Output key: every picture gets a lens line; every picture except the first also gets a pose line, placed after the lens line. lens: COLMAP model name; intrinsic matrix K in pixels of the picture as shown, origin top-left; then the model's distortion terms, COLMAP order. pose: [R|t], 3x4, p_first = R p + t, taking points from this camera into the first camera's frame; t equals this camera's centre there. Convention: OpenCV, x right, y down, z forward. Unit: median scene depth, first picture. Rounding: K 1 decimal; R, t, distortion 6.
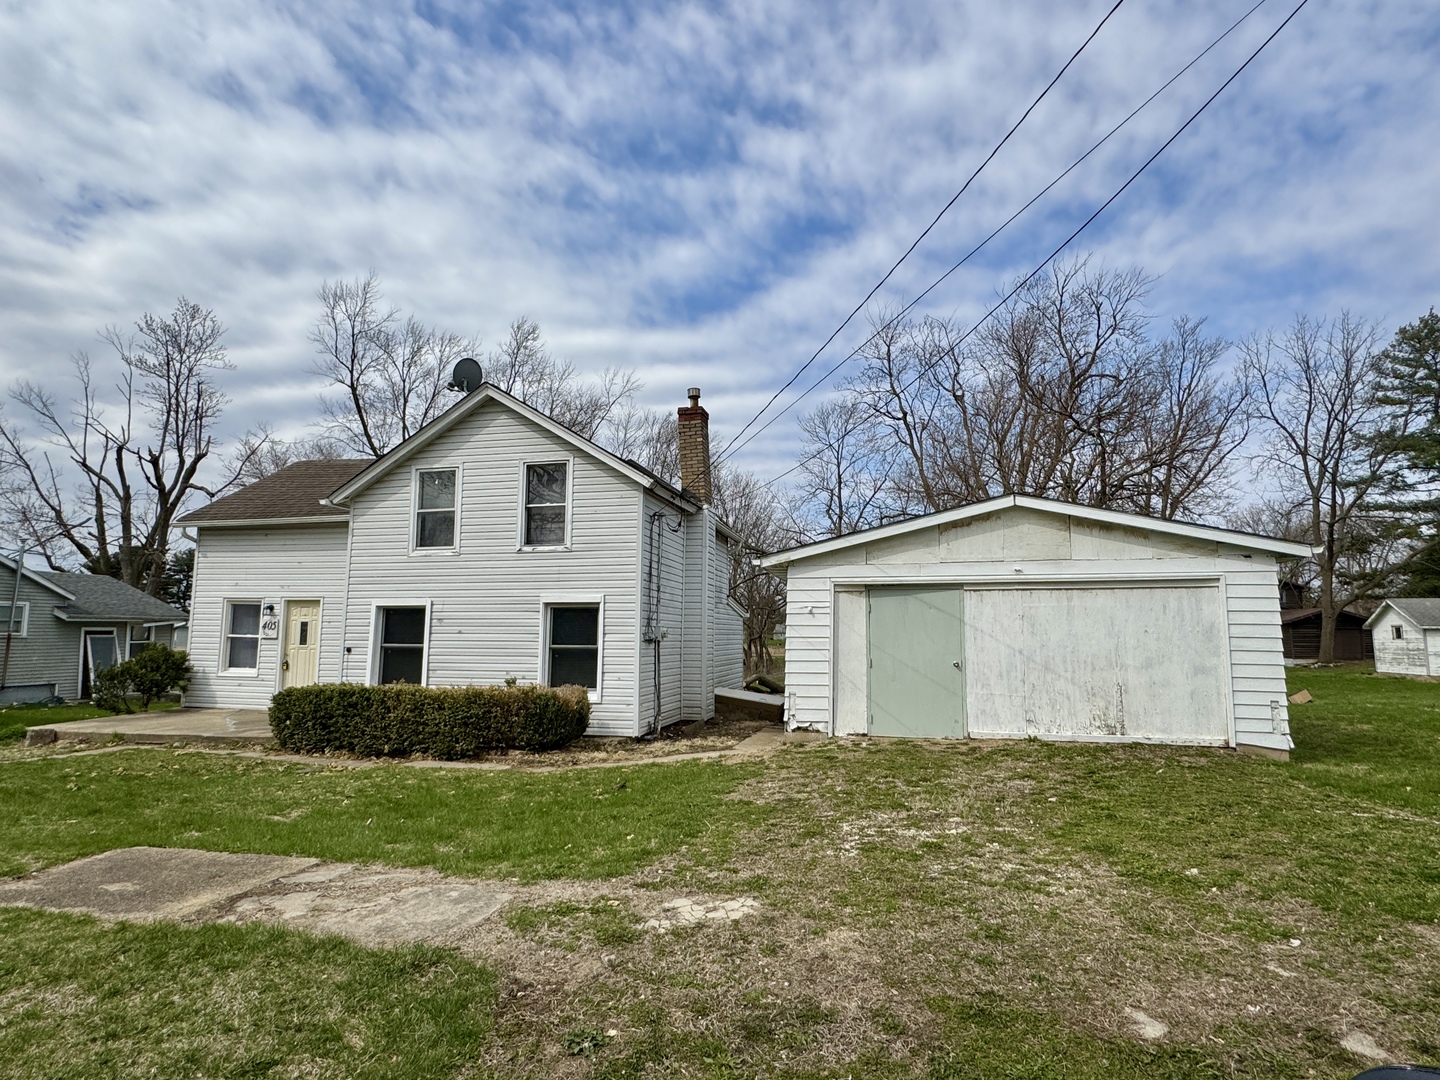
lens RADIAL K [[764.8, 0, 720.0], [0, 764.8, 540.0], [0, 0, 1]] dist [-0.000019, 0.000466]
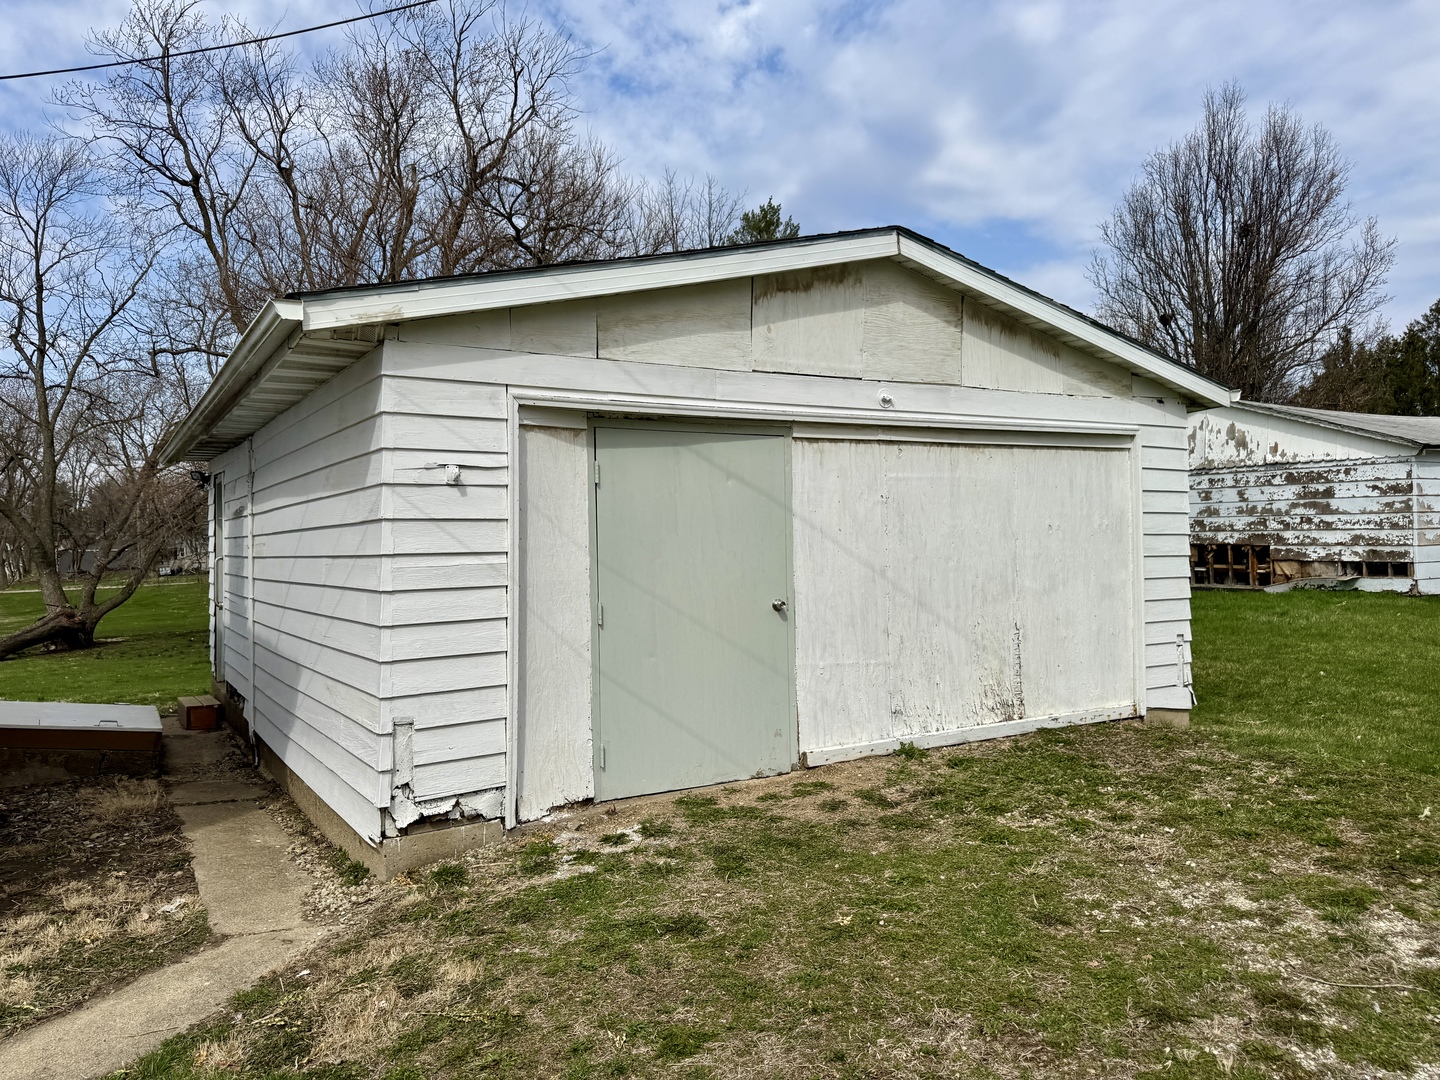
lens RADIAL K [[1013.7, 0, 720.0], [0, 1013.7, 540.0], [0, 0, 1]] dist [0.135481, -0.148085]
pose [[0.722509, -0.016892, 0.691155, -0.117149], [-0.061557, 0.994159, 0.088648, 0.074758], [-0.688615, -0.106595, 0.717249, 0.602912]]
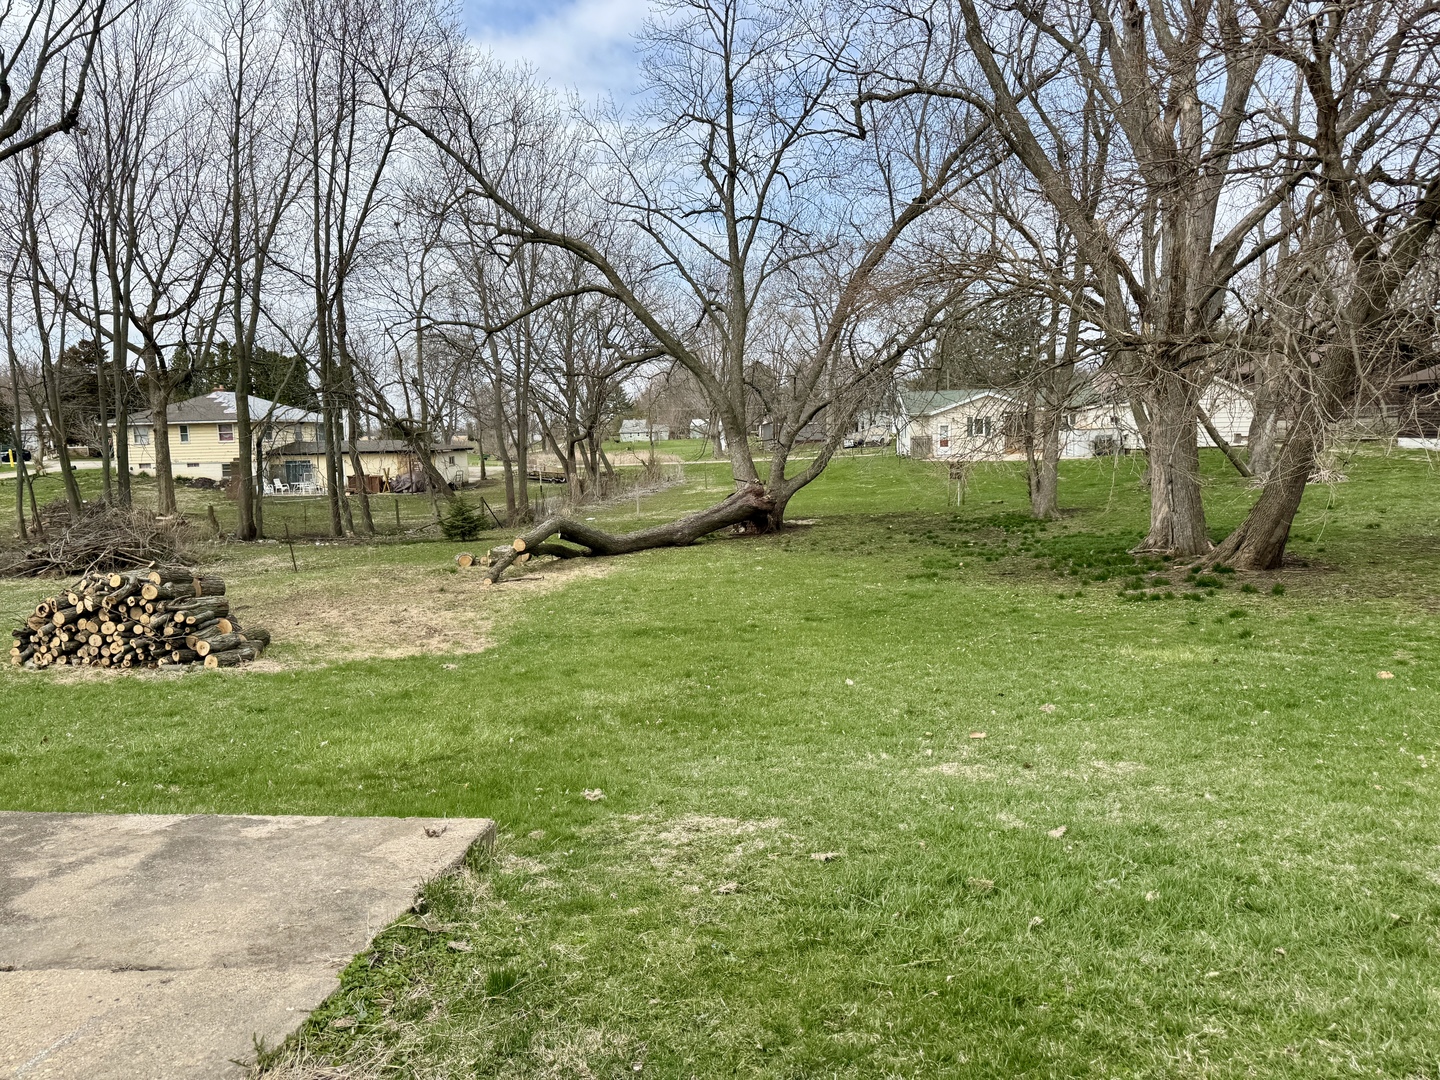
lens RADIAL K [[1013.7, 0, 720.0], [0, 1013.7, 540.0], [0, 0, 1]] dist [0.135481, -0.148085]
pose [[0.988119, -0.046115, 0.146608, 0.324362], [0.012096, 0.974297, 0.224940, 0.341819], [-0.153213, -0.220494, 0.963280, 2.372891]]
